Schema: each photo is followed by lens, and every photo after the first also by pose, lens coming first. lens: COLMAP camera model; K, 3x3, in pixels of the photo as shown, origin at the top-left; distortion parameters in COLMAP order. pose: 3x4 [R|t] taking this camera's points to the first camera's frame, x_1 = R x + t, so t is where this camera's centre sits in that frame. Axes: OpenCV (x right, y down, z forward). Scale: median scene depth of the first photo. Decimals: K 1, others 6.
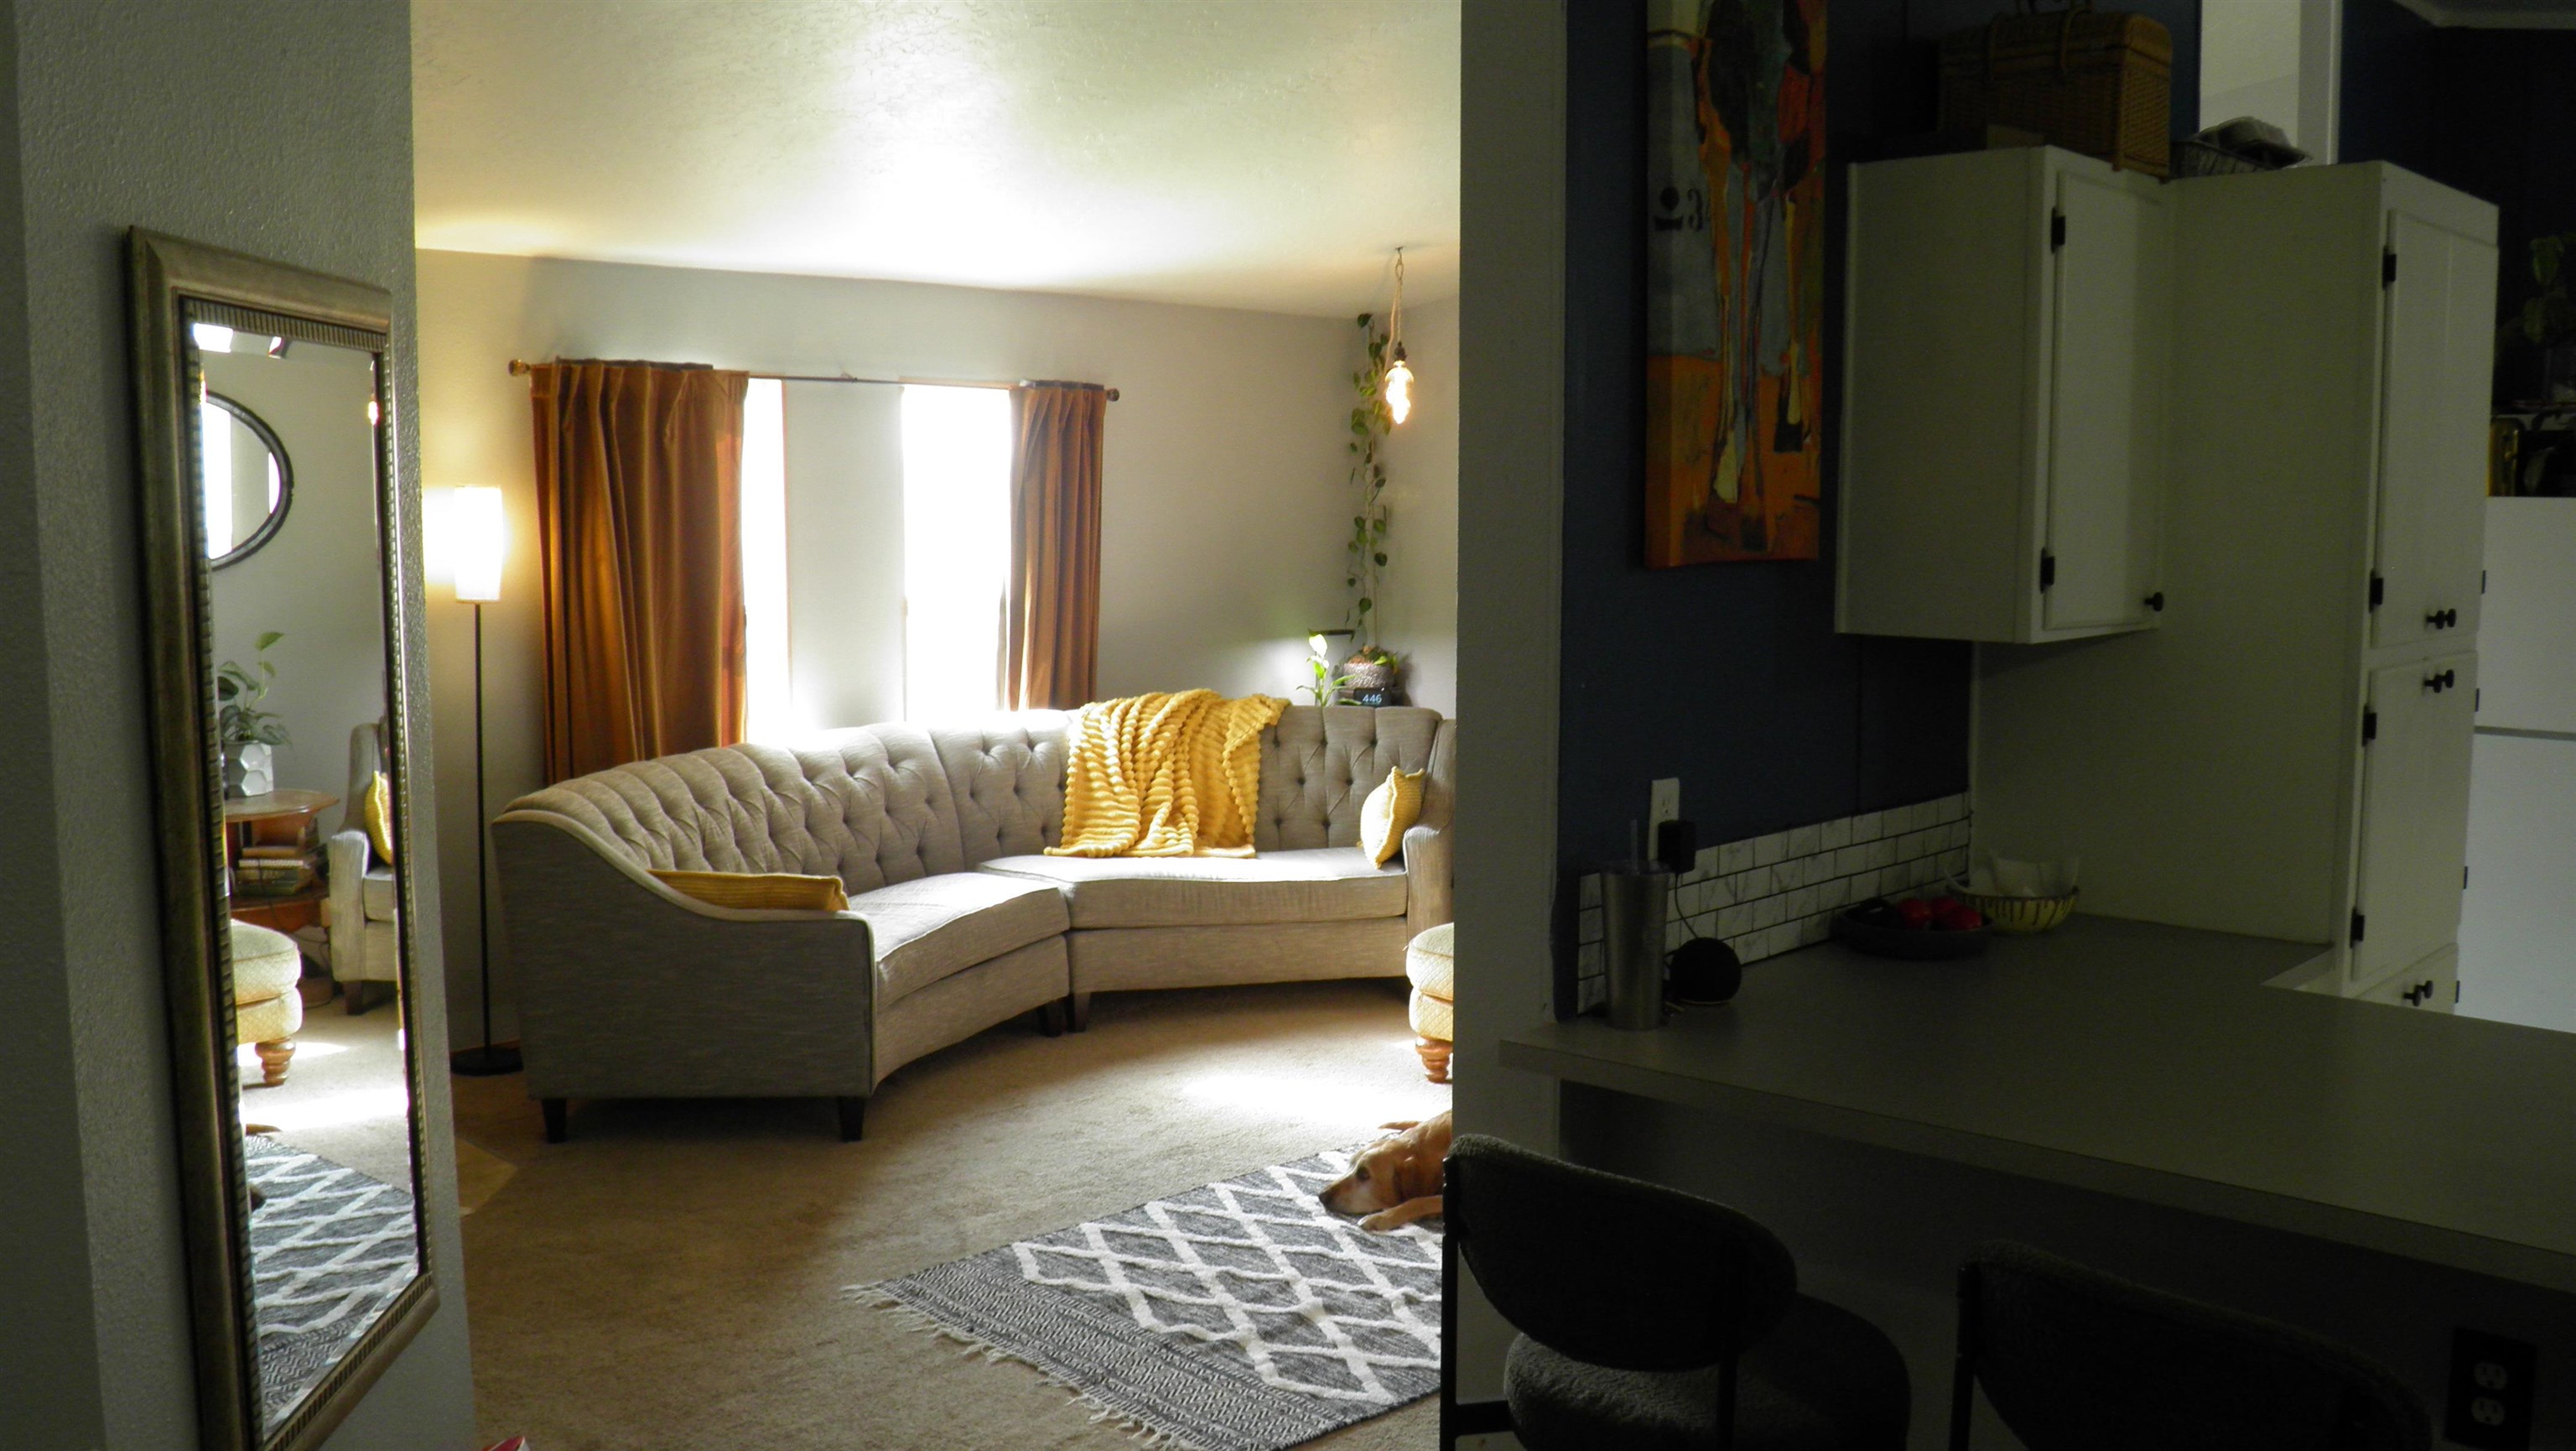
lens RADIAL K [[2155.1, 0, 1287.5], [0, 2155.1, 729.1], [0, 0, 1]] dist [-0.116151, 0.031252]
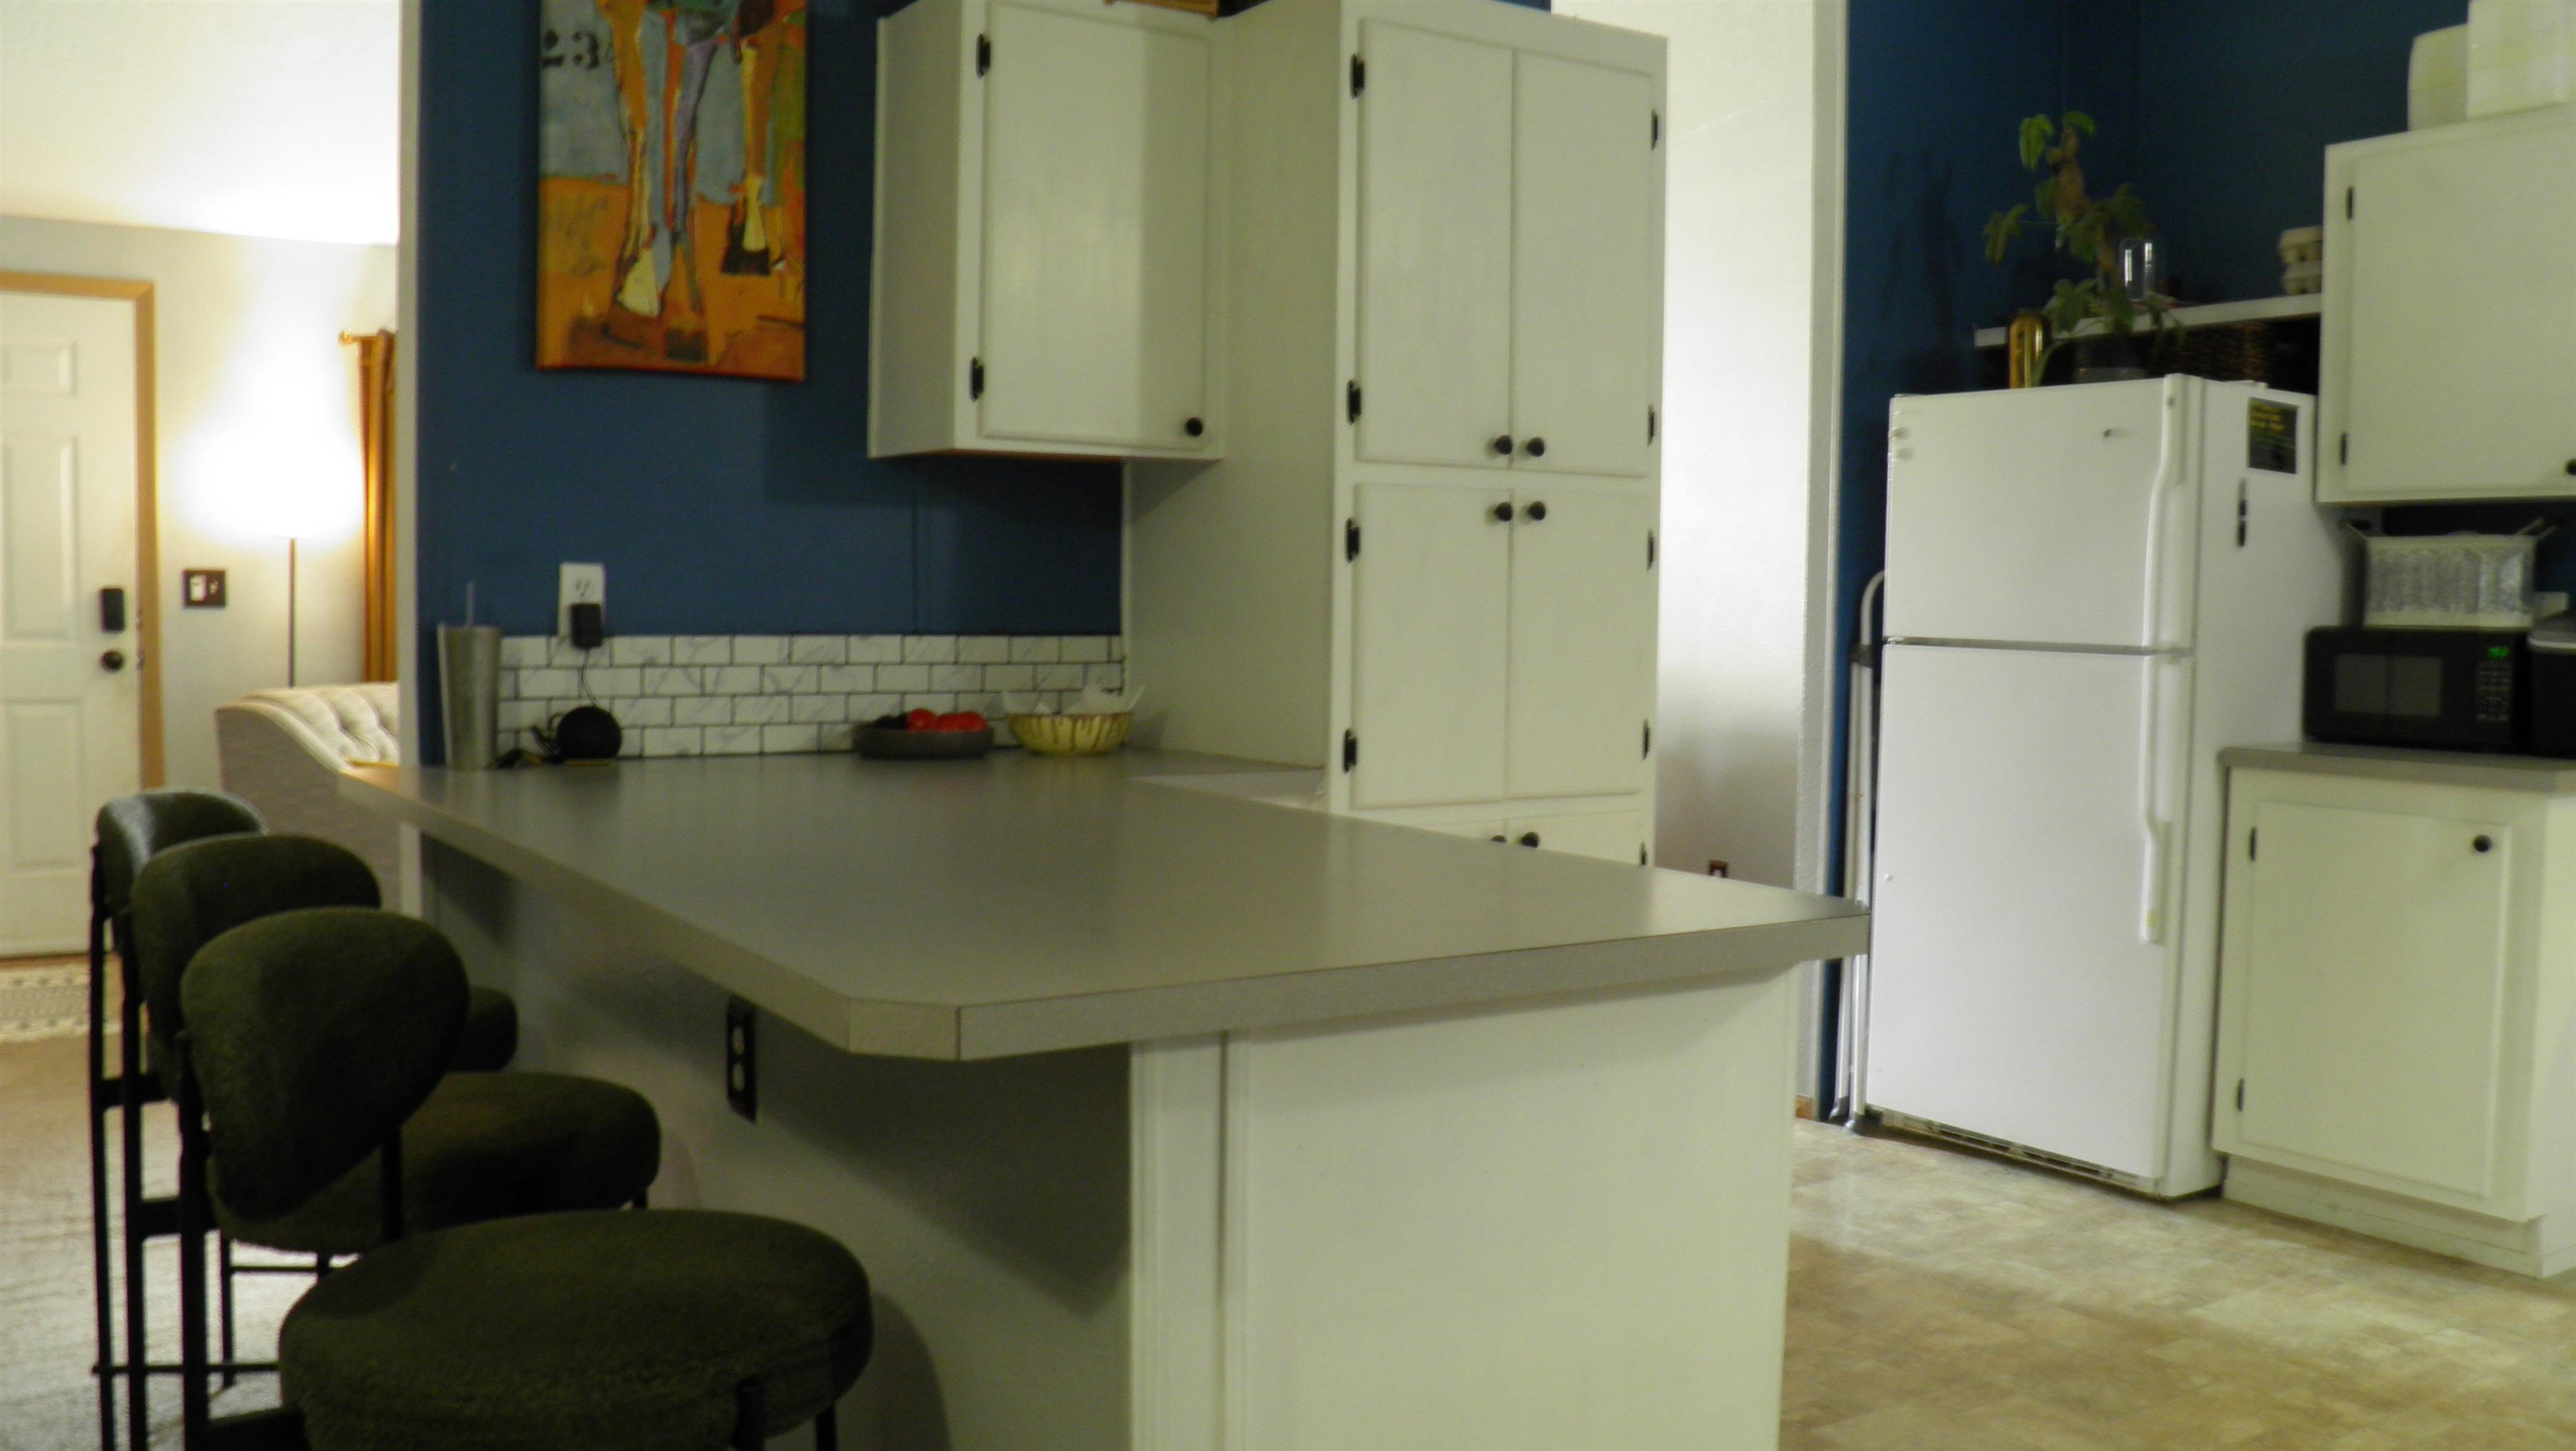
lens RADIAL K [[2155.1, 0, 1287.9], [0, 2155.1, 704.1], [0, 0, 1]] dist [-0.116151, 0.031252]
pose [[0.973514, 0.022017, -0.227566, 0.753644], [-0.035350, 0.997878, -0.054679, 0.137039], [0.225879, 0.061275, 0.972226, 0.025399]]
